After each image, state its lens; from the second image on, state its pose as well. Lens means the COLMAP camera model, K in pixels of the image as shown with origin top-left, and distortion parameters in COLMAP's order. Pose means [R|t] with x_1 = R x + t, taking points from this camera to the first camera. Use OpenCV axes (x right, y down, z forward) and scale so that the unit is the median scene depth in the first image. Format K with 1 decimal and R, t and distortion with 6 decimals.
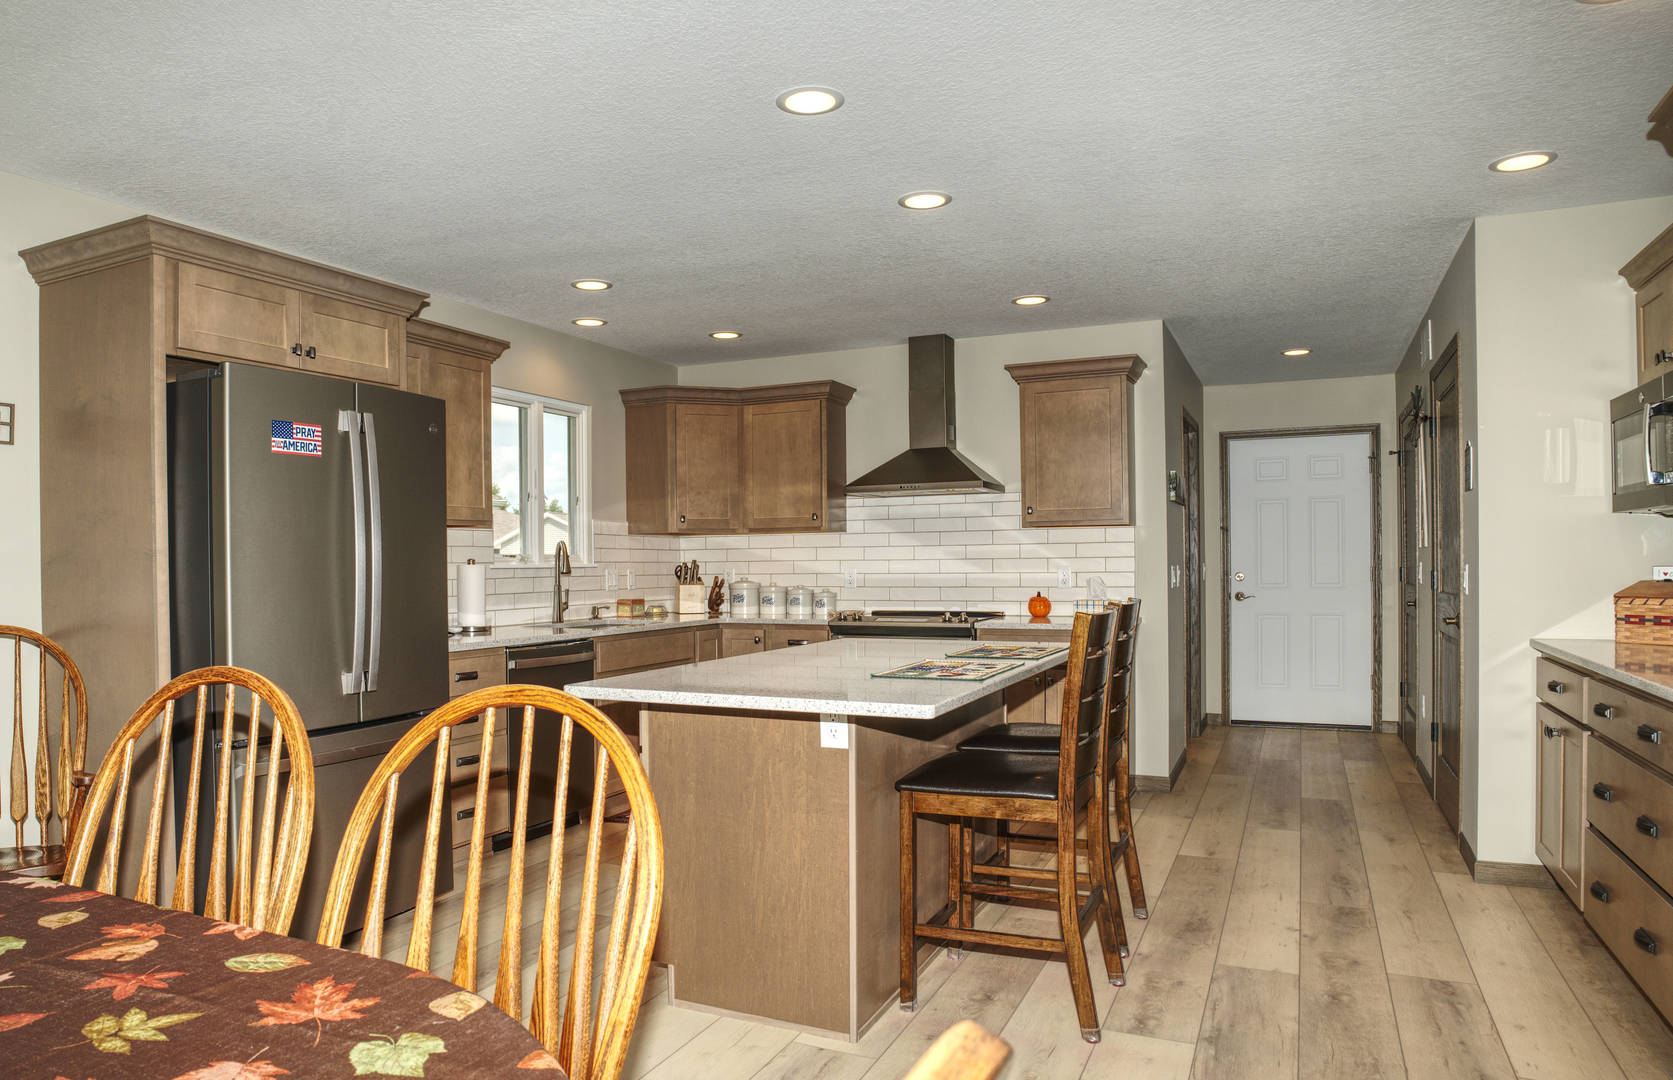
lens RADIAL K [[1027.9, 0, 790.0], [0, 1027.9, 573.6], [0, 0, 1]] dist [-0.000927, 0.001299]
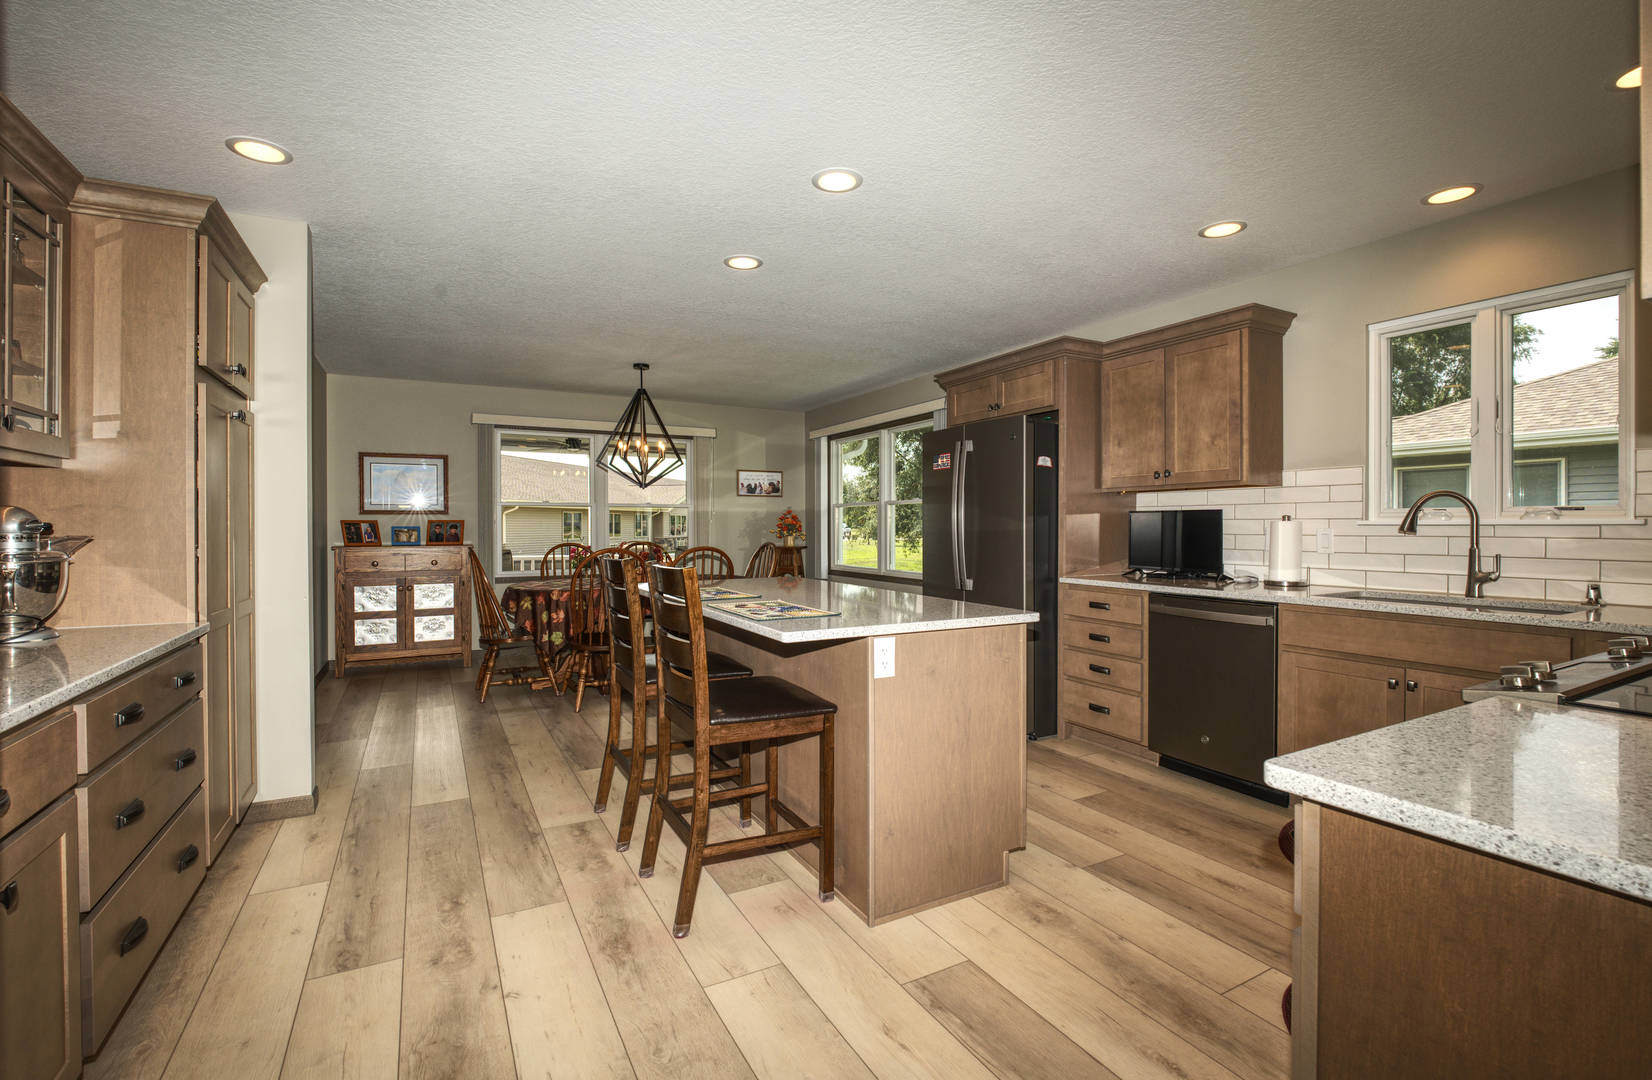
lens RADIAL K [[736.5, 0, 826.0], [0, 736.5, 540.0], [0, 0, 1]] dist [0.013687, -0.000394]
pose [[-0.569302, 0.026973, -0.821686, 0.465945], [-0.001178, 0.999434, 0.033624, -0.011468], [0.822128, 0.020110, -0.568948, 0.870611]]
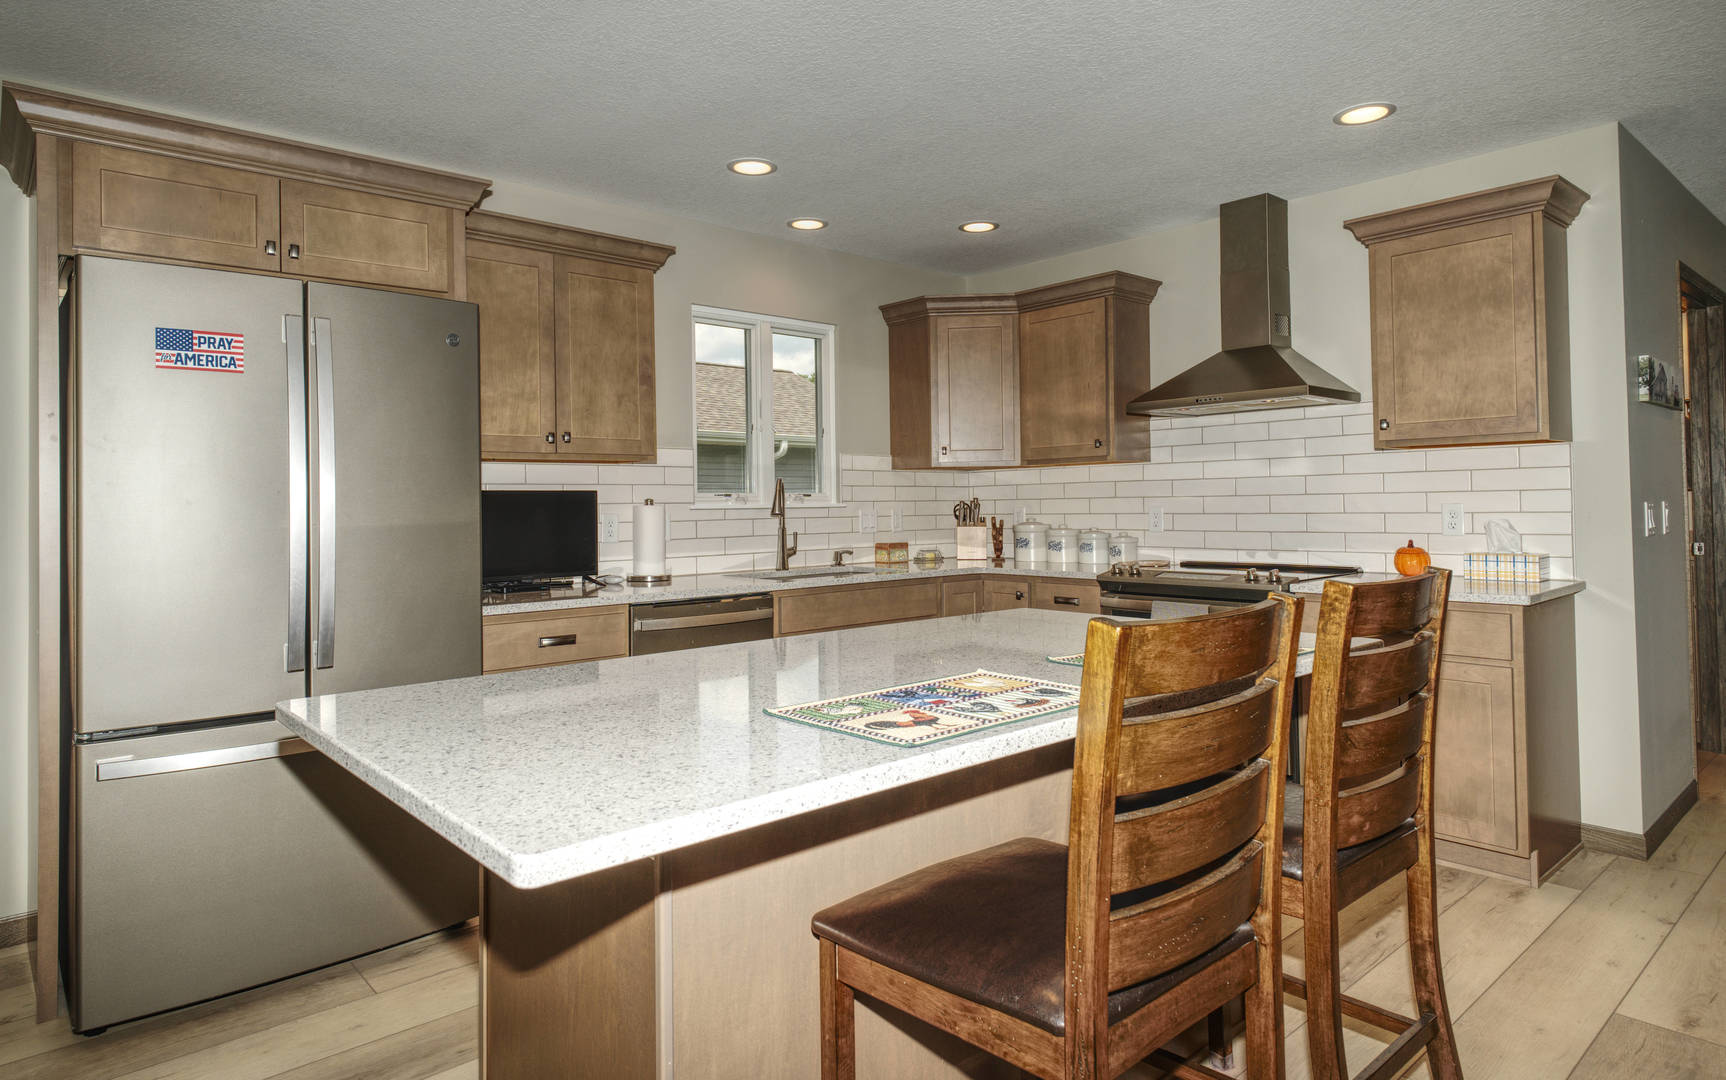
lens RADIAL K [[939.7, 0, 909.2], [0, 939.7, 498.4], [0, 0, 1]] dist [0.028335, -0.000442]
pose [[0.932827, -0.005718, -0.360280, 0.157547], [0.001702, 0.999933, -0.011463, -0.004138], [0.360321, 0.010080, 0.932774, 0.272104]]
